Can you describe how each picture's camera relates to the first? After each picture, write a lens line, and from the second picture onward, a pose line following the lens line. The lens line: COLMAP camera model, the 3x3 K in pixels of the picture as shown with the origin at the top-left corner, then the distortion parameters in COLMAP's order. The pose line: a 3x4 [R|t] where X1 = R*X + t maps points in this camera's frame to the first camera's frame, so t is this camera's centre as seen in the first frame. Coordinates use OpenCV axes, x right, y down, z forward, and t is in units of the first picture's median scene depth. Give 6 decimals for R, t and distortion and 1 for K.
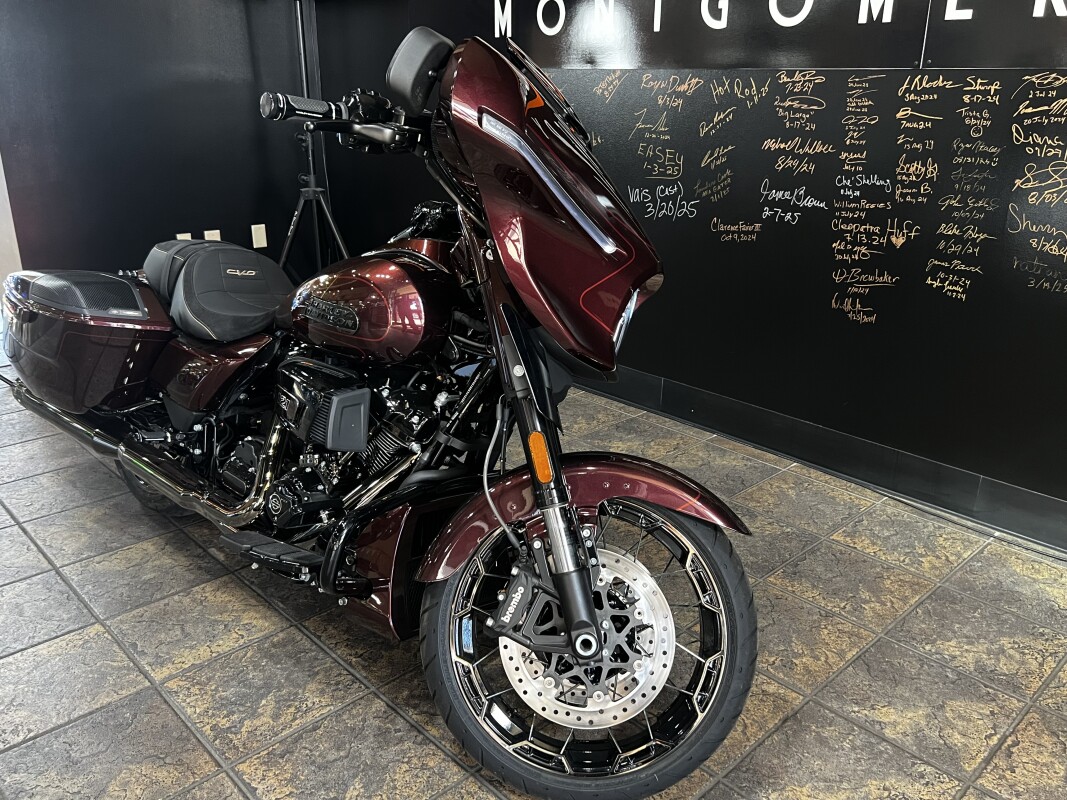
lens RADIAL K [[886.0, 0, 533.5], [0, 886.0, 400.0], [0, 0, 1]] dist [0.010297, -0.005183]
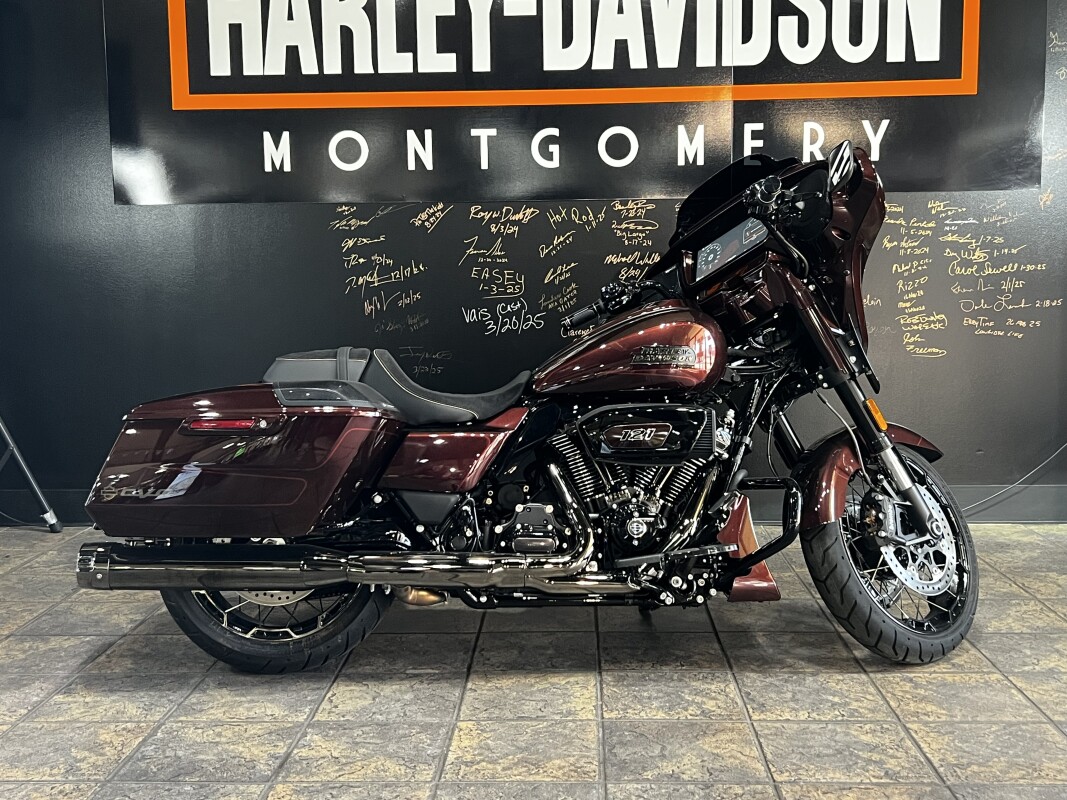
lens RADIAL K [[1211.8, 0, 533.5], [0, 1211.8, 400.0], [0, 0, 1]] dist [0.176748, -0.442494]
pose [[0.717857, -0.095513, 0.689607, -0.965065], [0.255386, 0.957618, -0.133214, 0.087347], [-0.647656, 0.271745, 0.711826, -0.052661]]
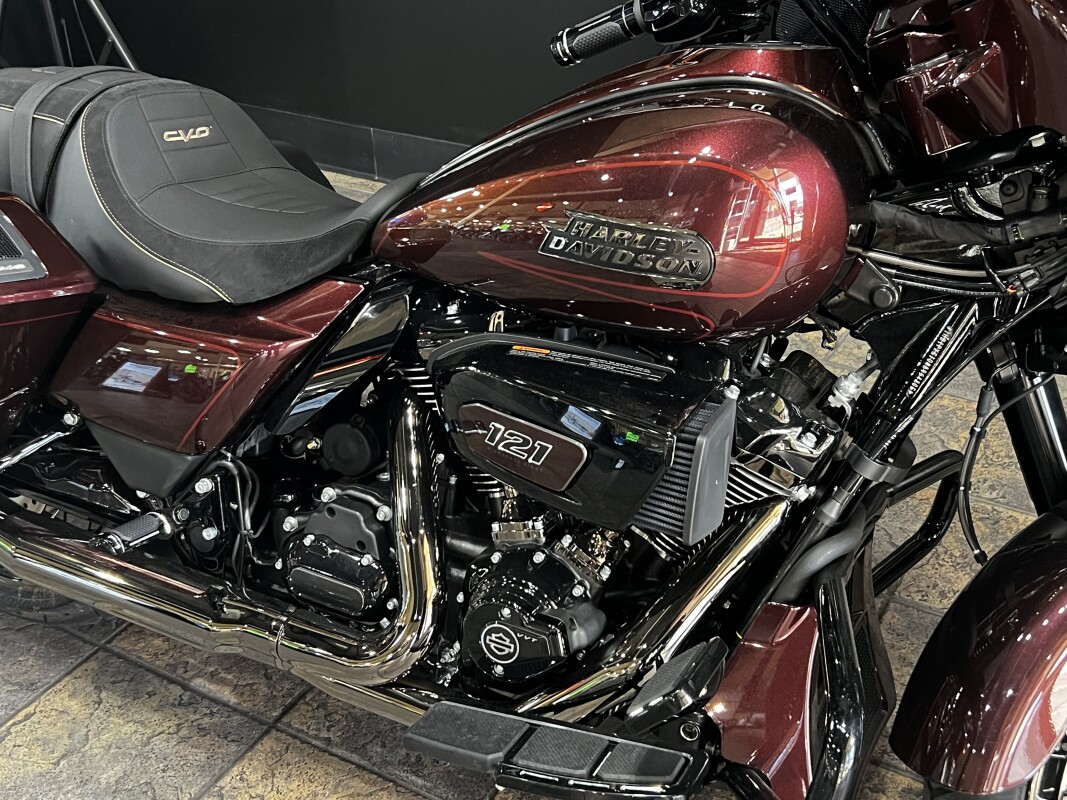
lens RADIAL K [[1211.8, 0, 533.5], [0, 1211.8, 400.0], [0, 0, 1]] dist [0.176748, -0.442494]
pose [[0.959857, -0.164890, 0.226903, -0.267758], [0.120123, 0.972673, 0.198690, -0.094523], [-0.253464, -0.163458, 0.953434, 0.254968]]
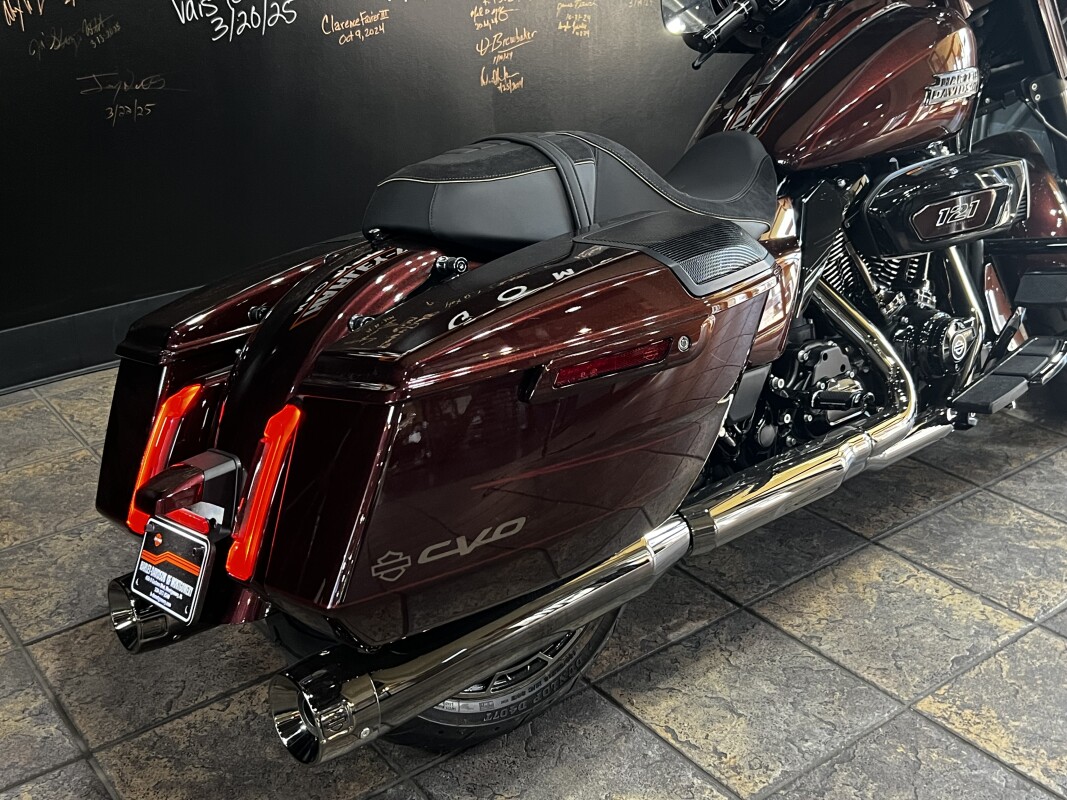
lens RADIAL K [[1211.8, 0, 533.5], [0, 1211.8, 400.0], [0, 0, 1]] dist [0.176748, -0.442494]
pose [[0.112627, -0.420678, 0.900192, -0.896254], [0.359170, 0.861935, 0.357863, -0.251305], [-0.926452, 0.283016, 0.248172, 0.725362]]
